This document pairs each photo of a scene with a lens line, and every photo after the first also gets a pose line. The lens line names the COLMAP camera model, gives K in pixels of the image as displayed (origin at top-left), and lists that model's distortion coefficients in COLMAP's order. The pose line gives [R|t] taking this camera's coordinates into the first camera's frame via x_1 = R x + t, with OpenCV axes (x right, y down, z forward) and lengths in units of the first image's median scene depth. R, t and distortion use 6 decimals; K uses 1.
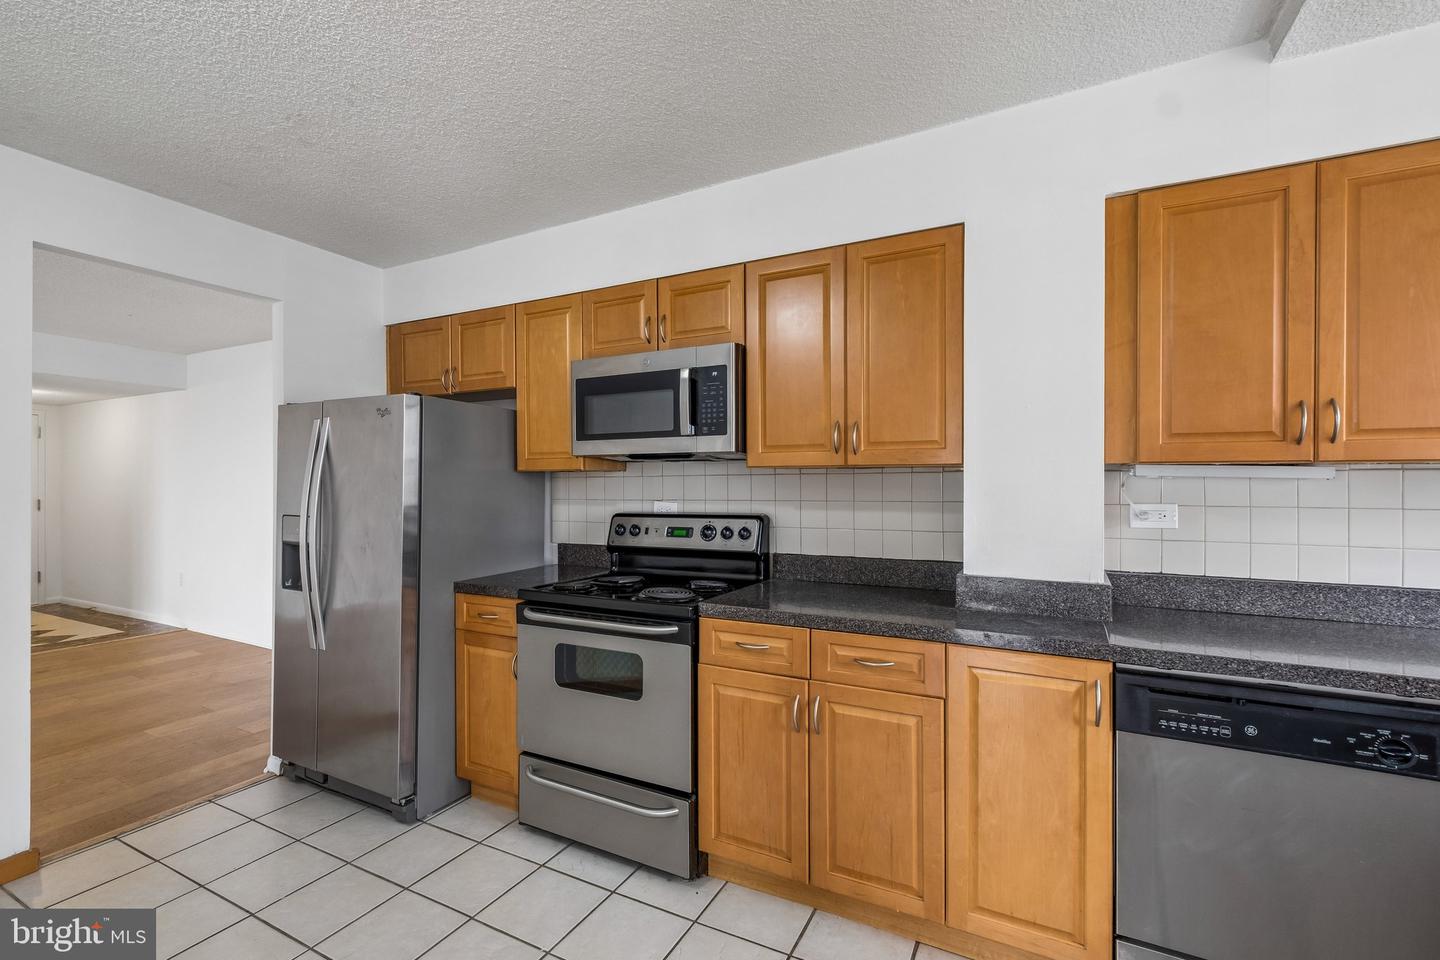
lens RADIAL K [[631.9, 0, 724.7], [0, 631.9, 490.4], [0, 0, 1]] dist [-0.000187, 0.000032]
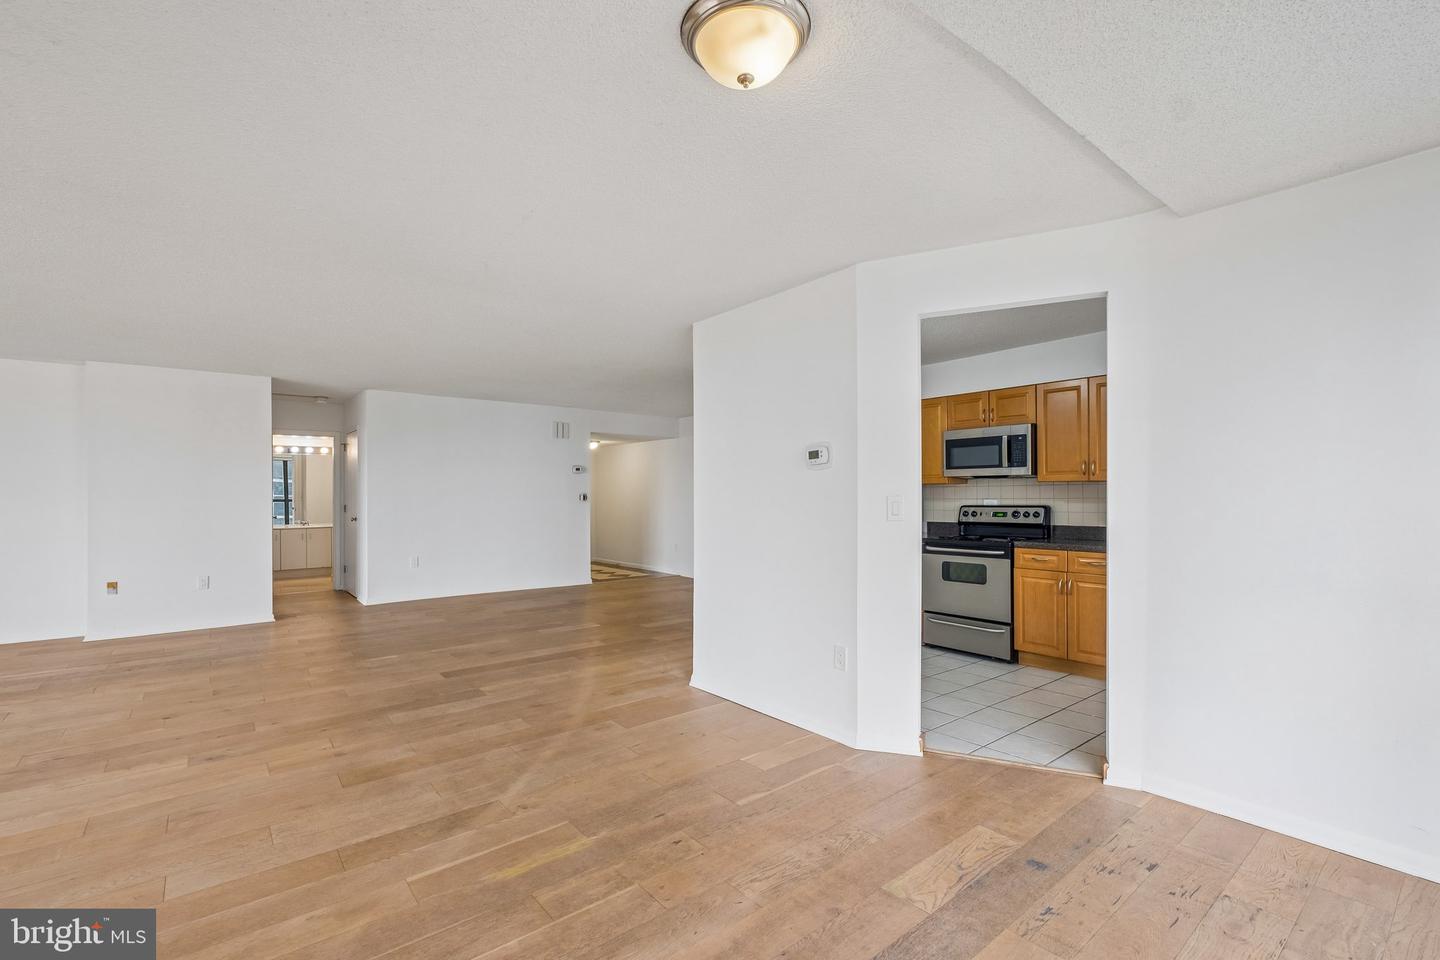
lens RADIAL K [[631.9, 0, 724.7], [0, 631.9, 490.4], [0, 0, 1]] dist [-0.000187, 0.000032]
pose [[0.909241, -0.002954, -0.416259, -0.034265], [-0.003149, 0.999897, -0.013974, 0.023677], [0.416258, 0.014017, 0.909139, -1.295408]]
